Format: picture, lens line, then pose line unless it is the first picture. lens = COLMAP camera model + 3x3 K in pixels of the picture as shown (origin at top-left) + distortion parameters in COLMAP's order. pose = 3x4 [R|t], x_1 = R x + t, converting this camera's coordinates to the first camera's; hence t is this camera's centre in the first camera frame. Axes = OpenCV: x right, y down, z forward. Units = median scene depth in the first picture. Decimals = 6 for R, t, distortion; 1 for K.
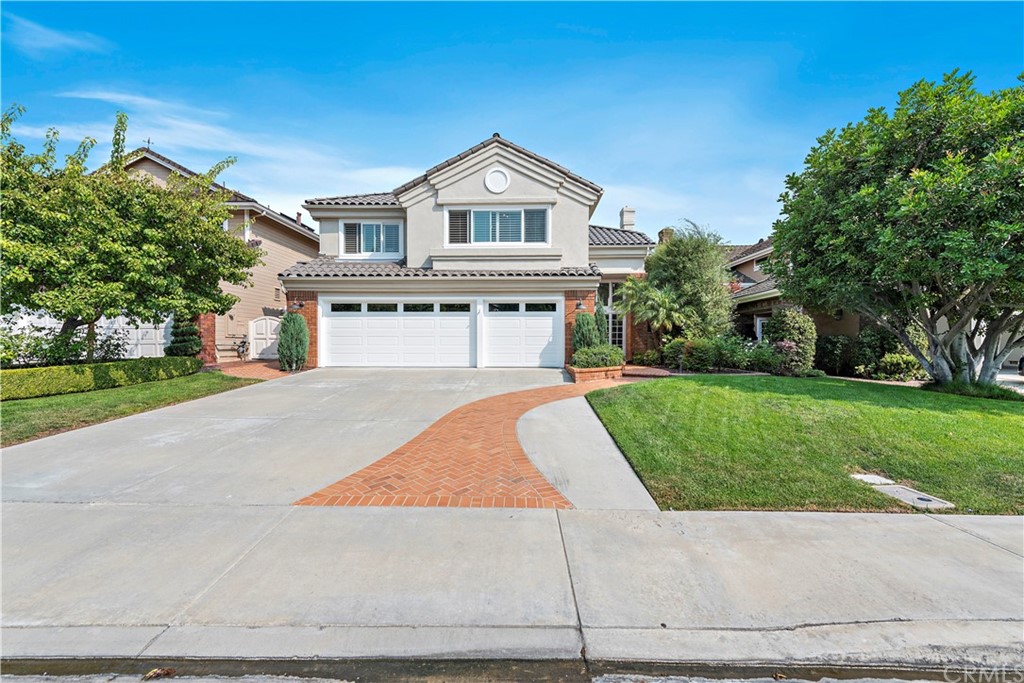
lens RADIAL K [[408.2, 0, 517.0], [0, 408.2, 336.7], [0, 0, 1]] dist [0.000542, -0.002277]
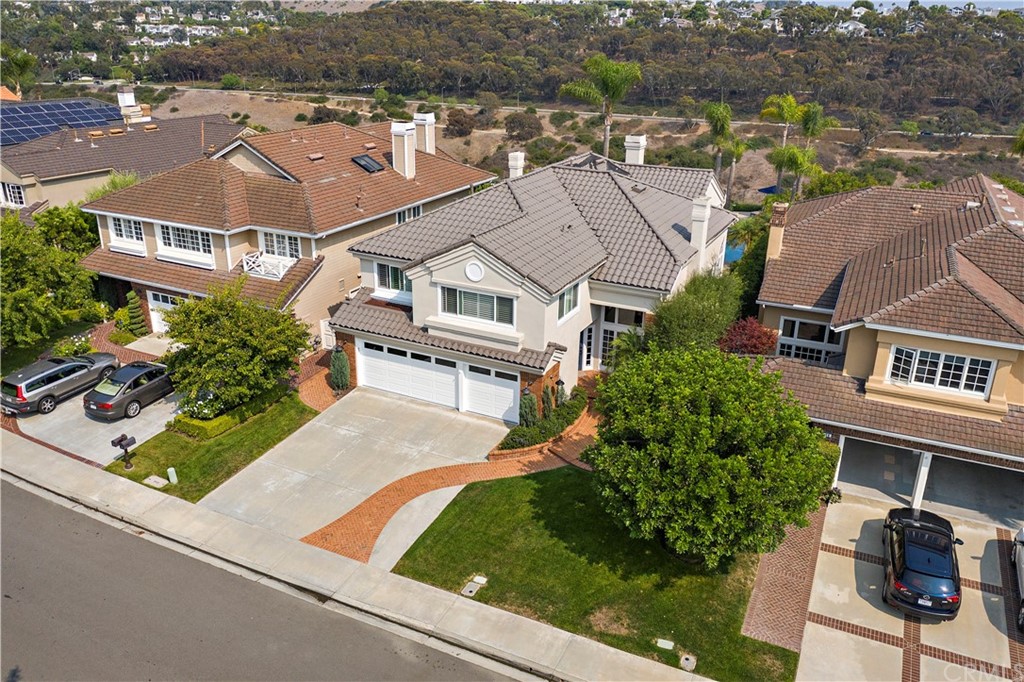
lens RADIAL K [[801.5, 0, 510.9], [0, 801.5, 332.2], [0, 0, 1]] dist [0.005840, 0.002050]
pose [[0.902587, 0.170012, -0.395515, 0.999183], [-0.014628, 0.930300, 0.366508, -1.073832], [0.430259, -0.325019, 0.842164, -0.977551]]
